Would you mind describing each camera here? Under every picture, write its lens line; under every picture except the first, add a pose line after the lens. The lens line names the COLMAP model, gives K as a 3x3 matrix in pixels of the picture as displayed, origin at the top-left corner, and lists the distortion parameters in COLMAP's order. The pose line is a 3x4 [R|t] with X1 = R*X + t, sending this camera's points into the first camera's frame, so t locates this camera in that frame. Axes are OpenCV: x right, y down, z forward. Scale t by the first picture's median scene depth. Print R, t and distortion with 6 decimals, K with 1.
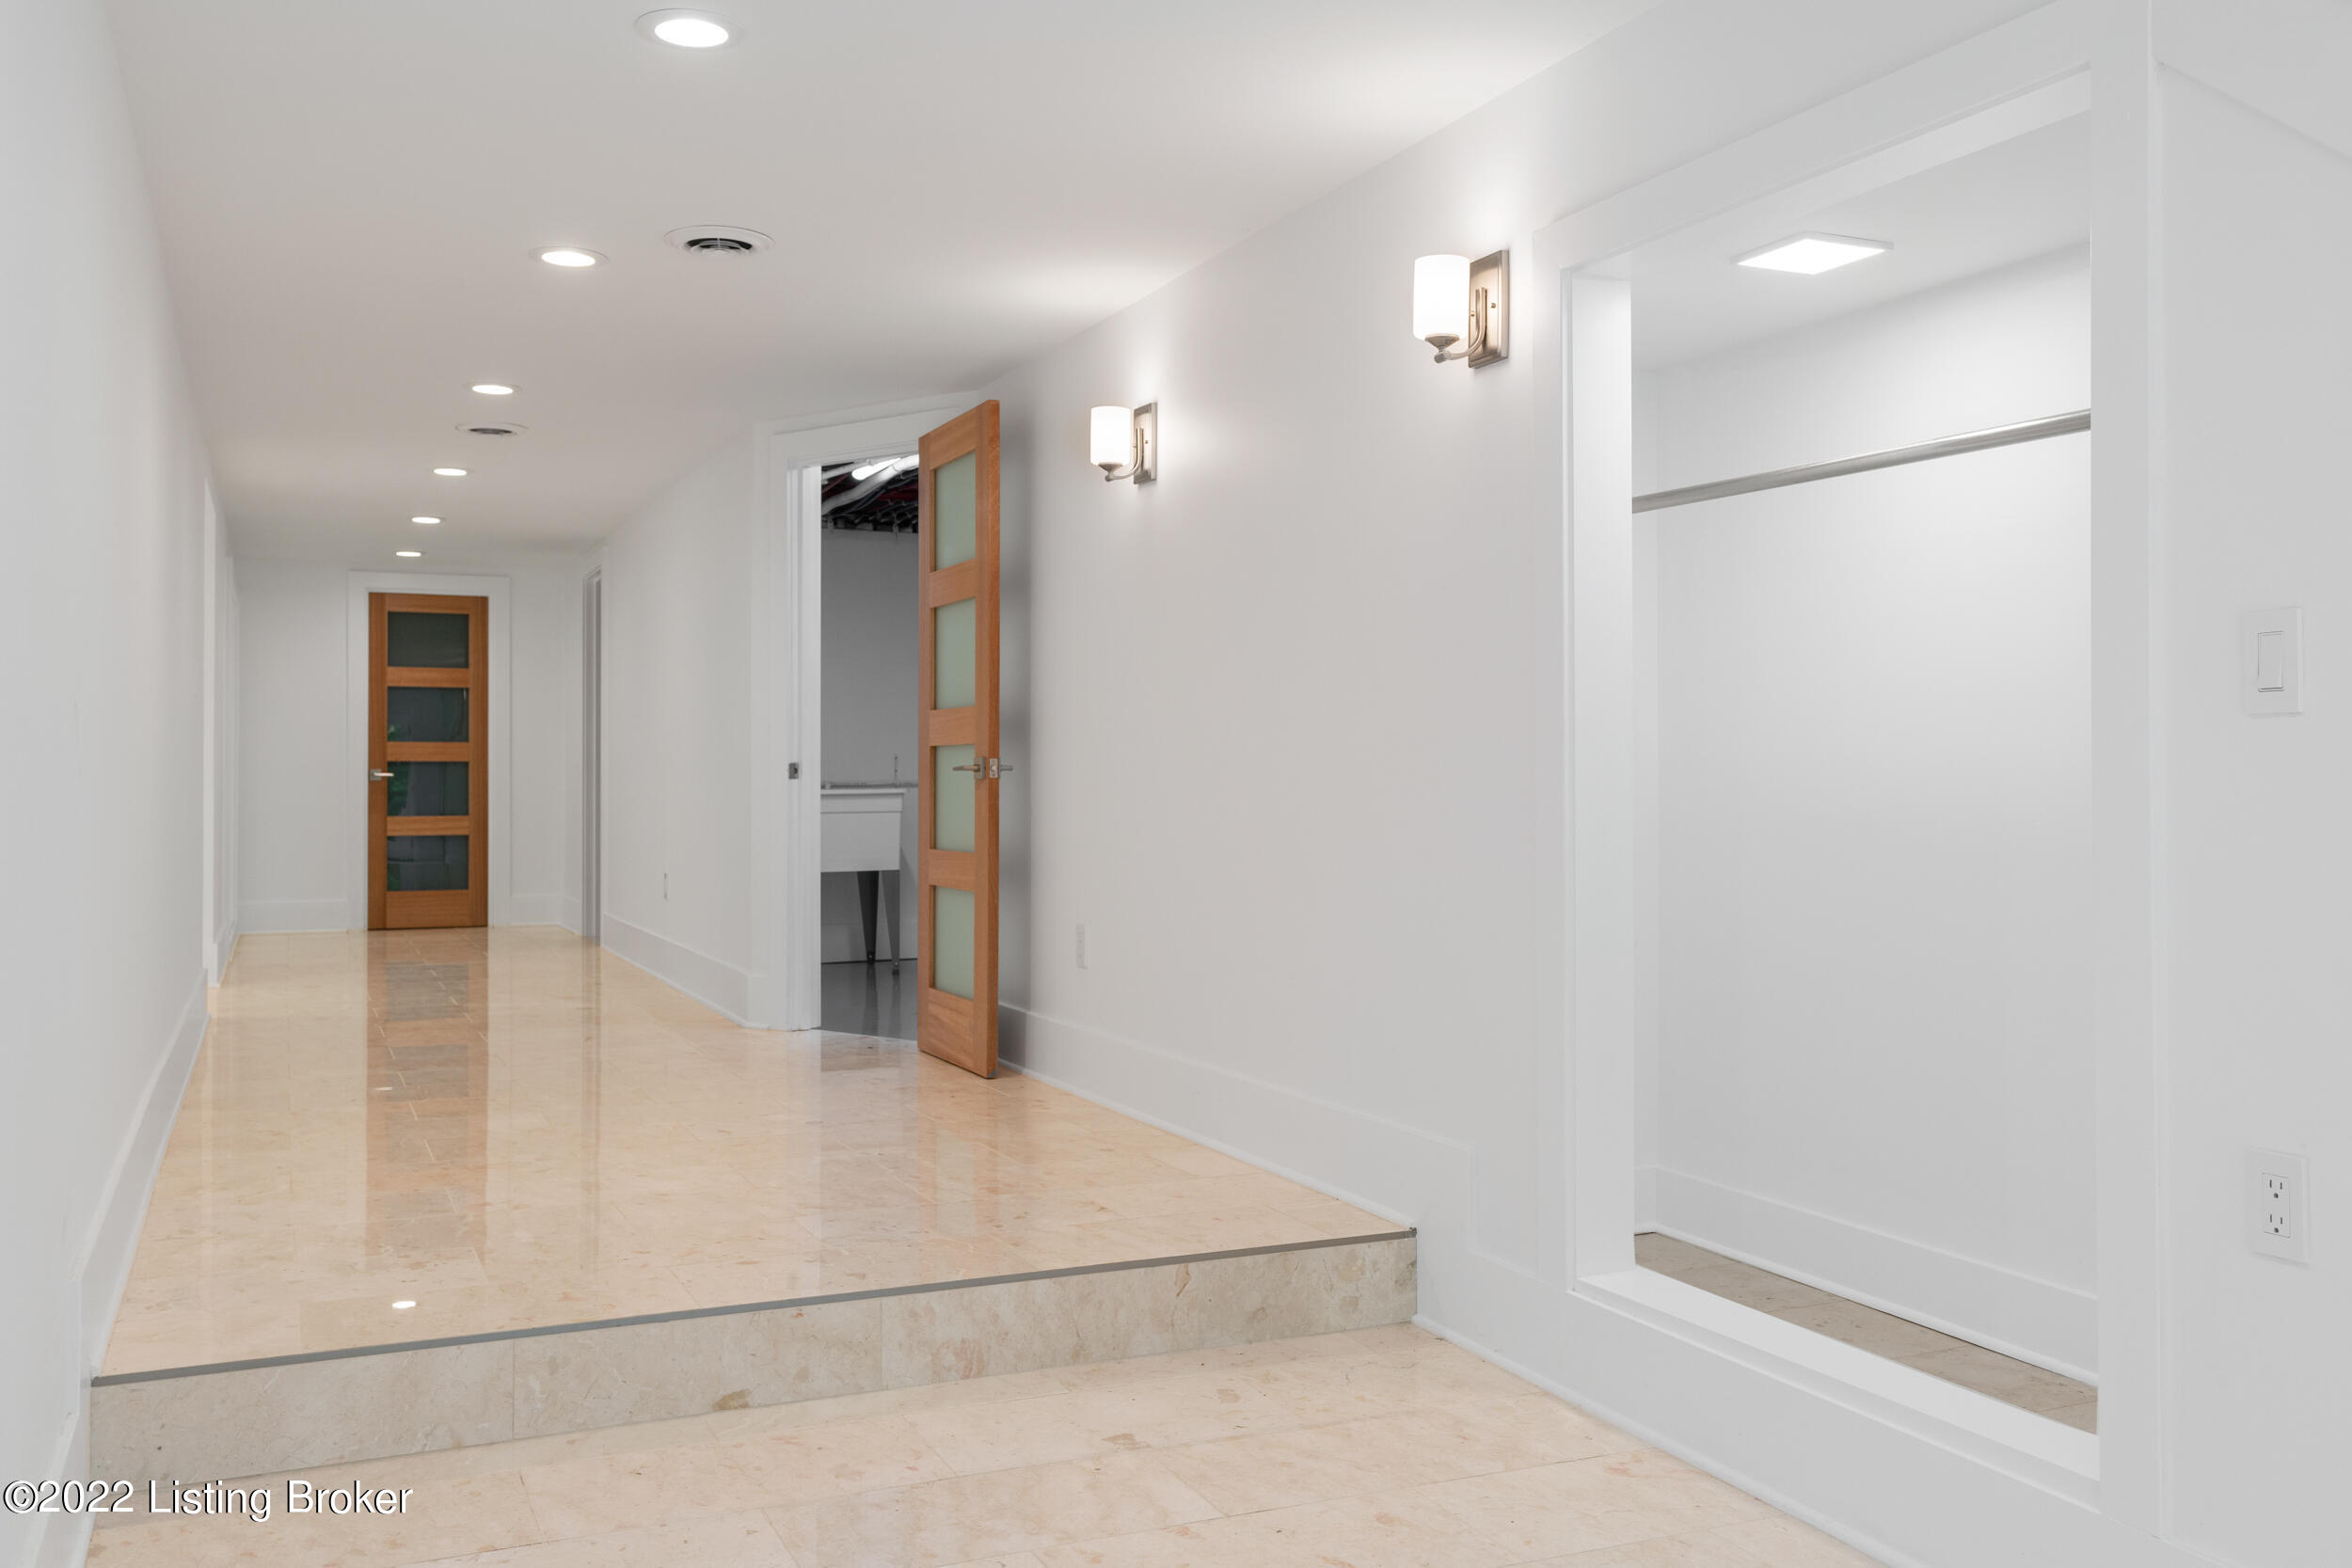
lens RADIAL K [[1993.0, 0, 1174.8], [0, 1993.0, 777.3], [0, 0, 1]] dist [-0.014929, 0.008191]
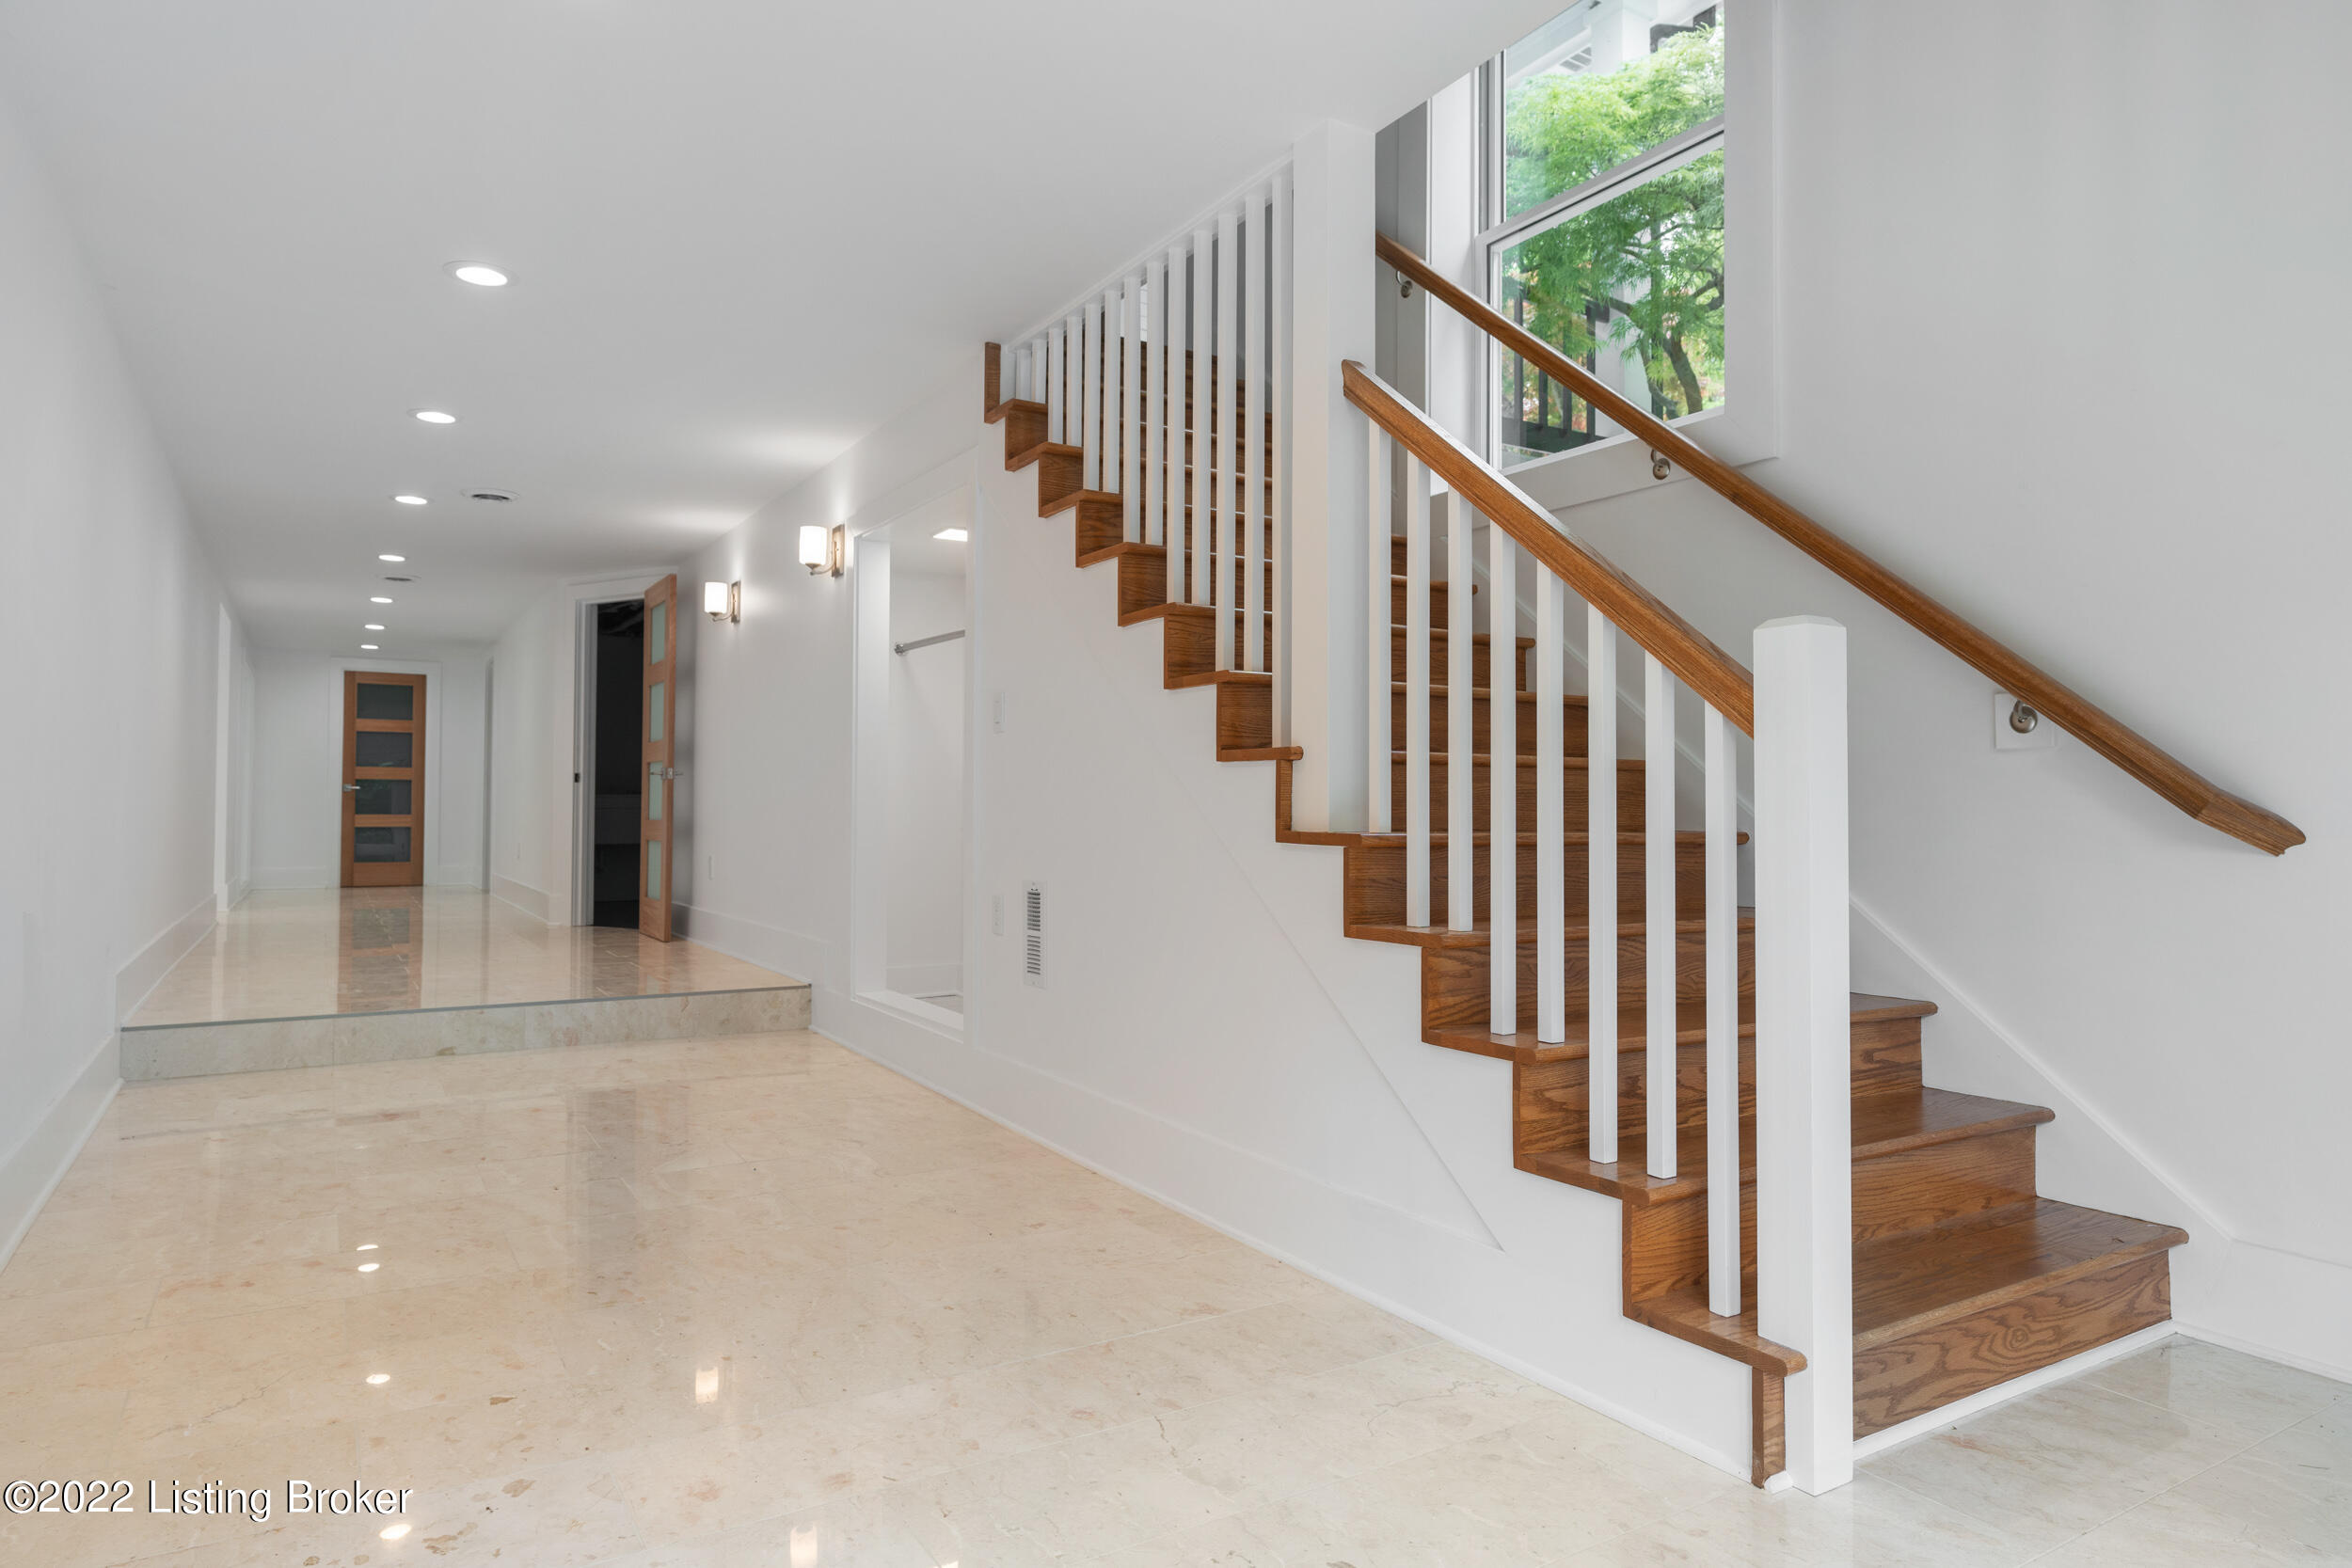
lens RADIAL K [[1408.7, 0, 1177.1], [0, 1408.7, 792.8], [0, 0, 1]] dist [-0.003653, -0.001916]
pose [[0.992137, 0.006785, 0.124974, 0.210249], [-0.005138, 0.999896, -0.013495, 0.028280], [-0.125052, 0.012747, 0.992068, -0.348878]]
